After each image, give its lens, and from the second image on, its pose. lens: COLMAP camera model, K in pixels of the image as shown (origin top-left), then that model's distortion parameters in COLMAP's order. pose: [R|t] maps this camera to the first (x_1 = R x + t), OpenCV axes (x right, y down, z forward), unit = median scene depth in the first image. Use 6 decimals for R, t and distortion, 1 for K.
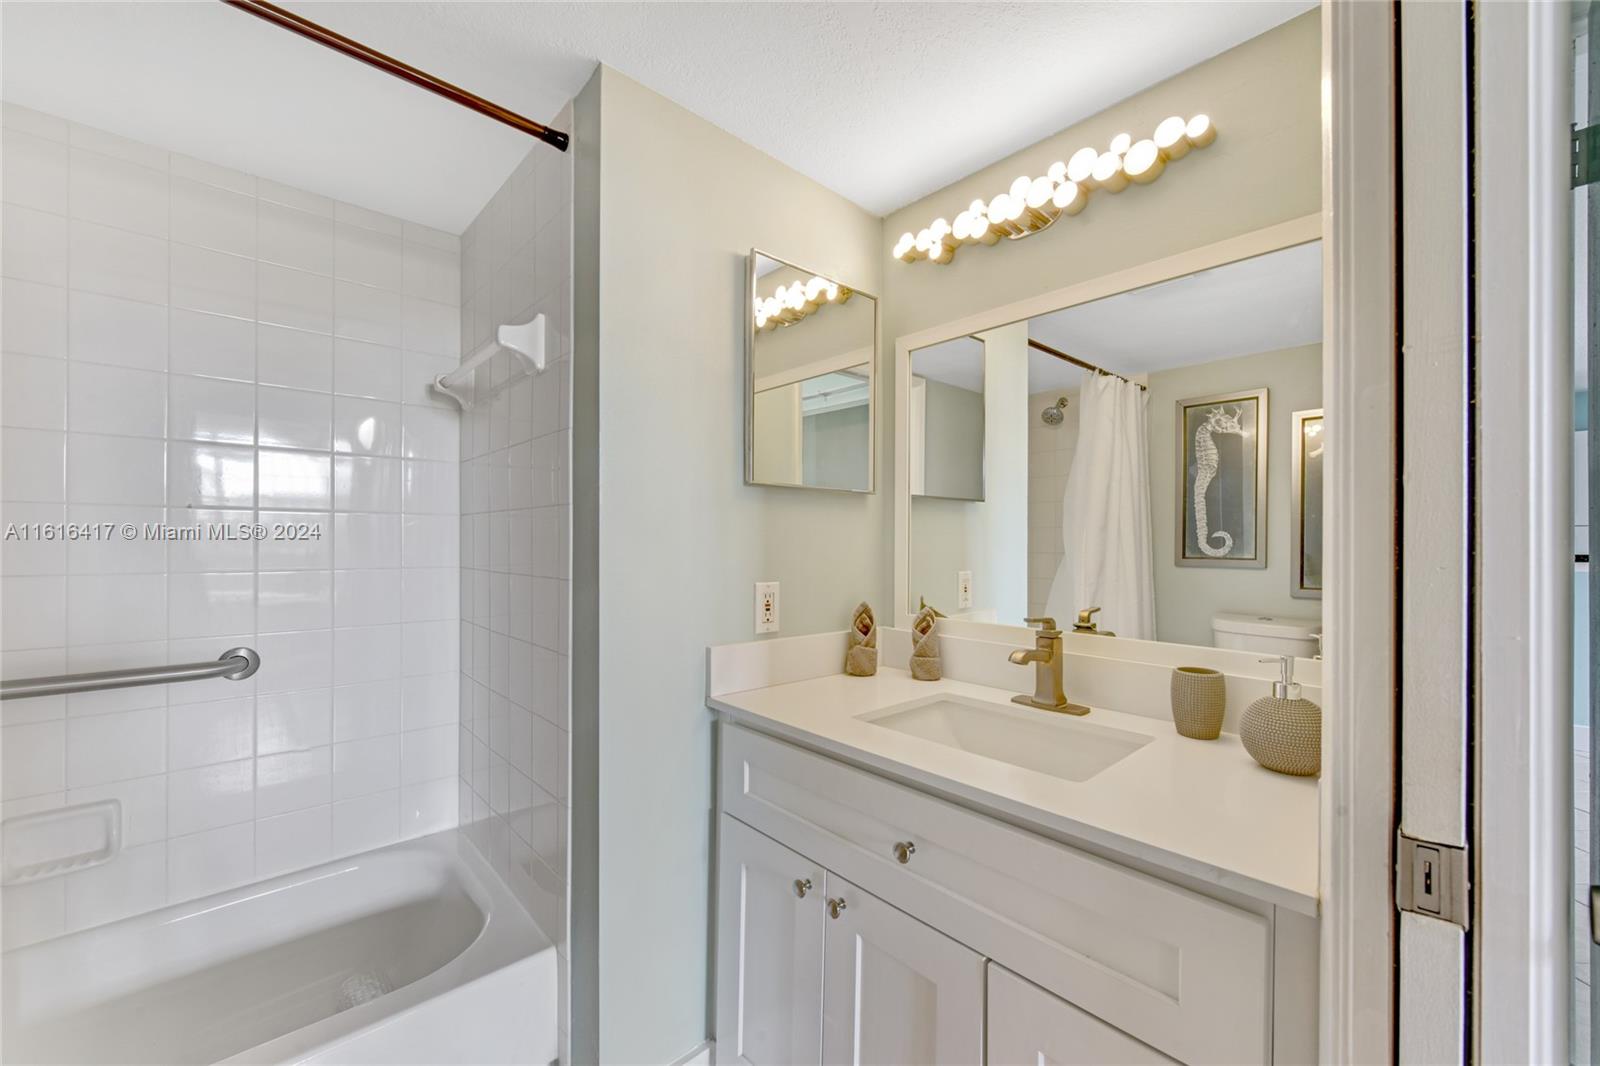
lens RADIAL K [[646.3, 0, 809.1], [0, 646.3, 542.2], [0, 0, 1]] dist [-0.007289, -0.000448]
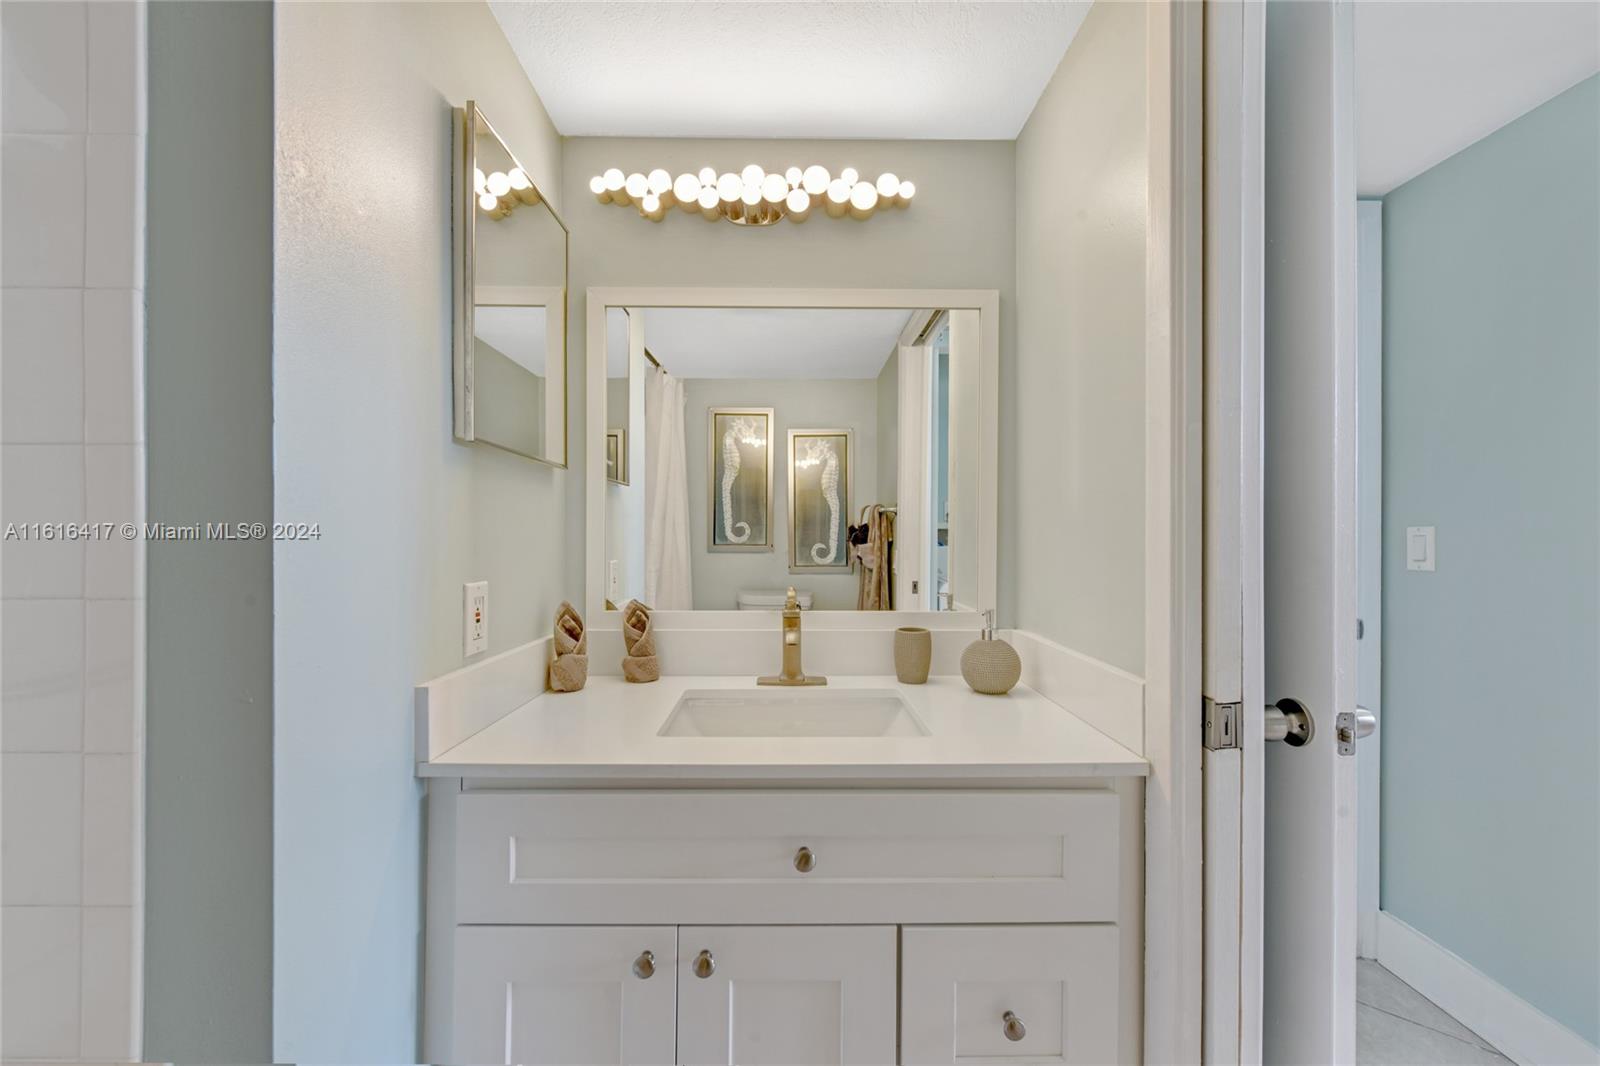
lens RADIAL K [[640.1, 0, 797.1], [0, 640.1, 540.0], [0, 0, 1]] dist [-0.000240, -0.000306]
pose [[0.654657, -0.007943, 0.755884, -0.365337], [0.001072, 0.999954, 0.009580, 0.009455], [-0.755925, -0.005461, 0.654635, 0.274087]]
